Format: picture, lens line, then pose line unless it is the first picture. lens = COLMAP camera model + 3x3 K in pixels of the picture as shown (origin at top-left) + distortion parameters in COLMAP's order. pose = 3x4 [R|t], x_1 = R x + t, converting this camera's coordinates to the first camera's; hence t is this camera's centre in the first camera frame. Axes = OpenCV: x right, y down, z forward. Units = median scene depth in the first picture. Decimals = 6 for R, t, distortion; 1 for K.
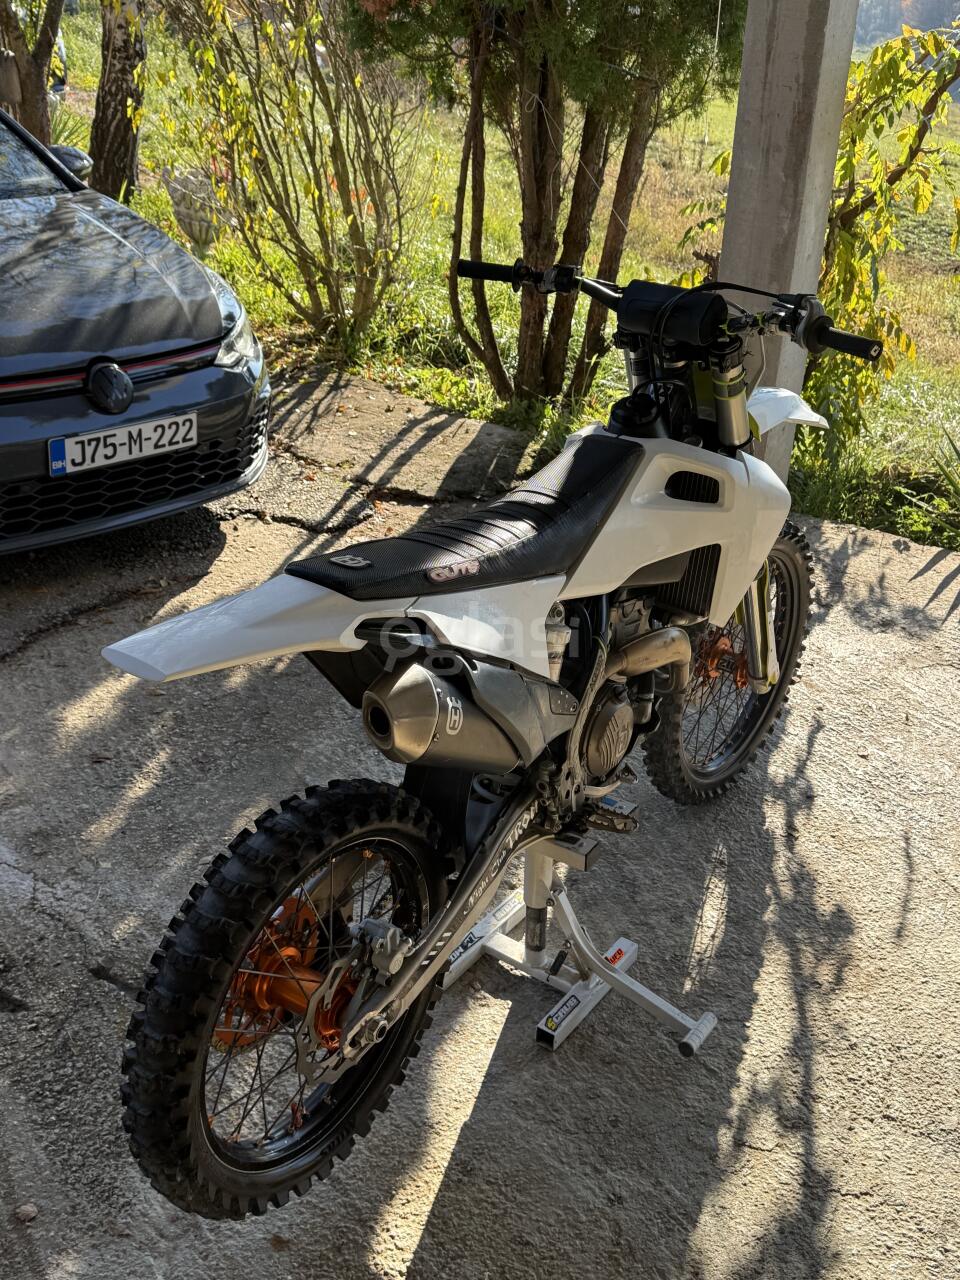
lens RADIAL K [[1335.6, 0, 480.0], [0, 1335.6, 640.0], [0, 0, 1]] dist [0.190385, -0.402257]
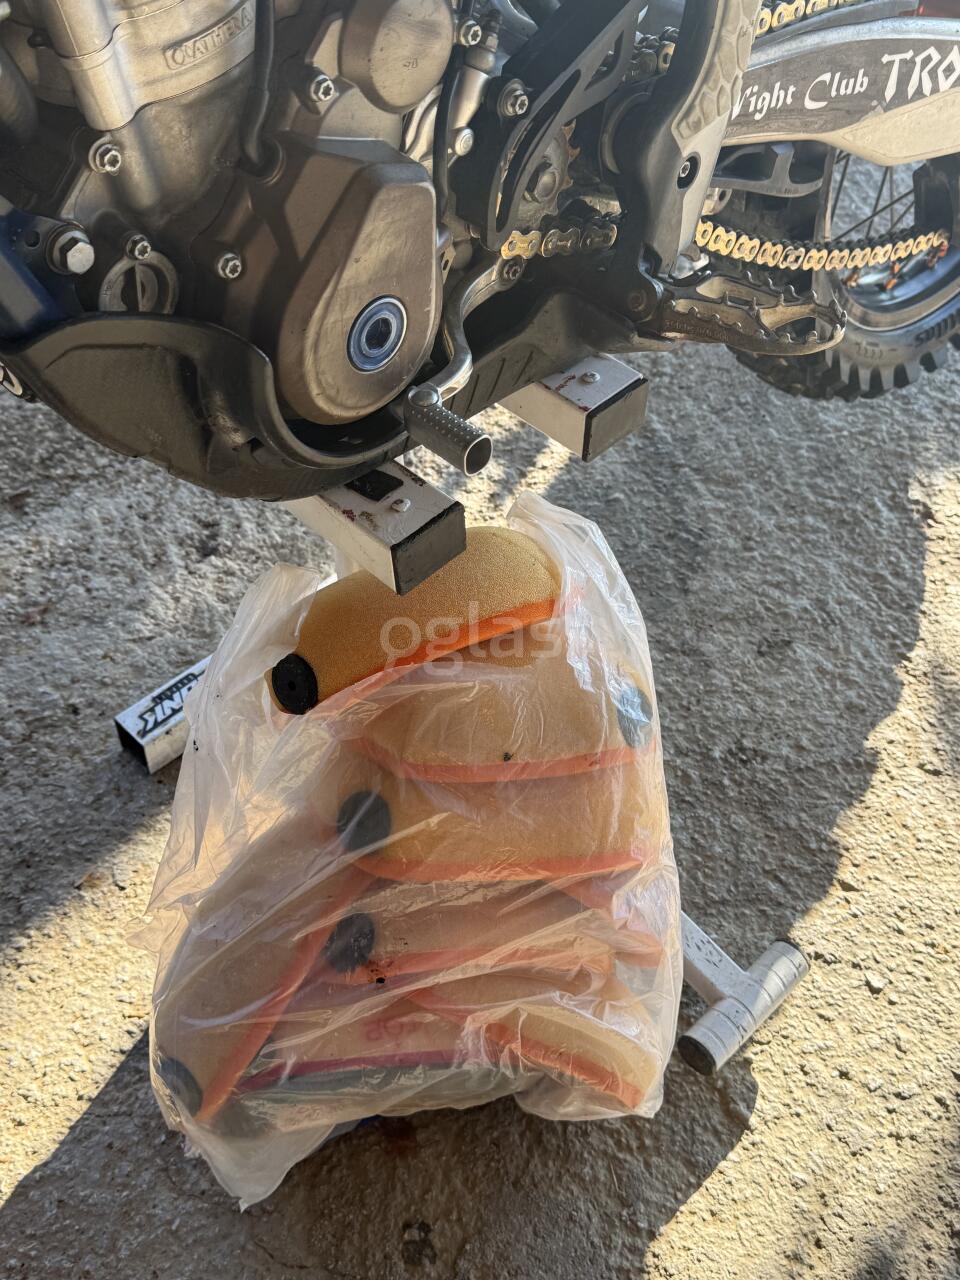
lens RADIAL K [[1356.9, 0, 480.0], [0, 1356.9, 640.0], [0, 0, 1]] dist [0.217758, -0.498927]
pose [[0.975291, 0.146671, -0.165211, 0.096010], [-0.077667, 0.927717, 0.365115, 0.043941], [0.206821, -0.343262, 0.916186, 0.453631]]
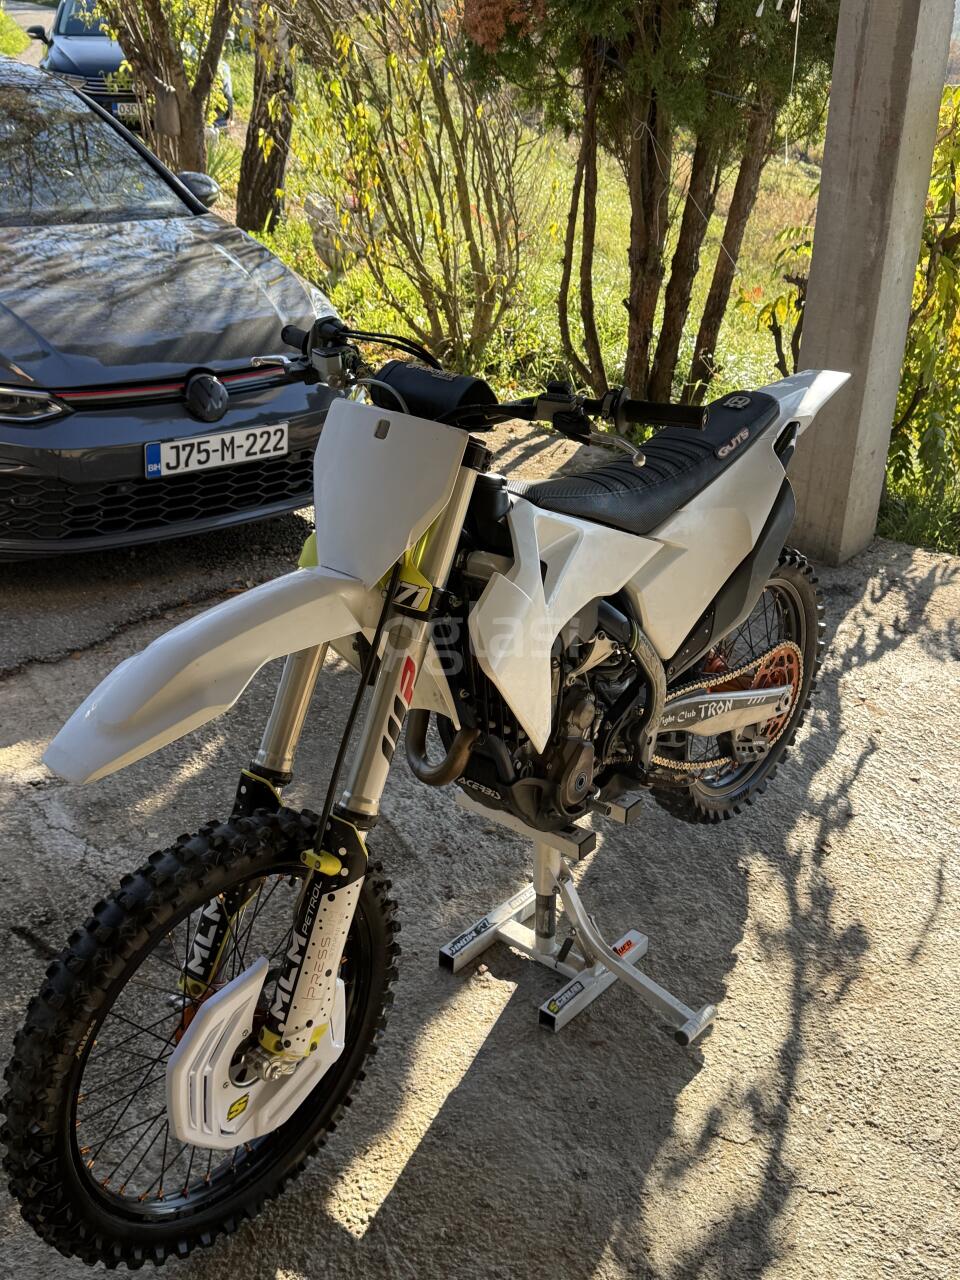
lens RADIAL K [[1356.9, 0, 480.0], [0, 1356.9, 640.0], [0, 0, 1]] dist [0.217758, -0.498927]
pose [[0.991734, 0.041496, -0.121416, 0.079530], [-0.045010, 0.998639, -0.026342, 0.022828], [0.120158, 0.031589, 0.992252, -0.035323]]
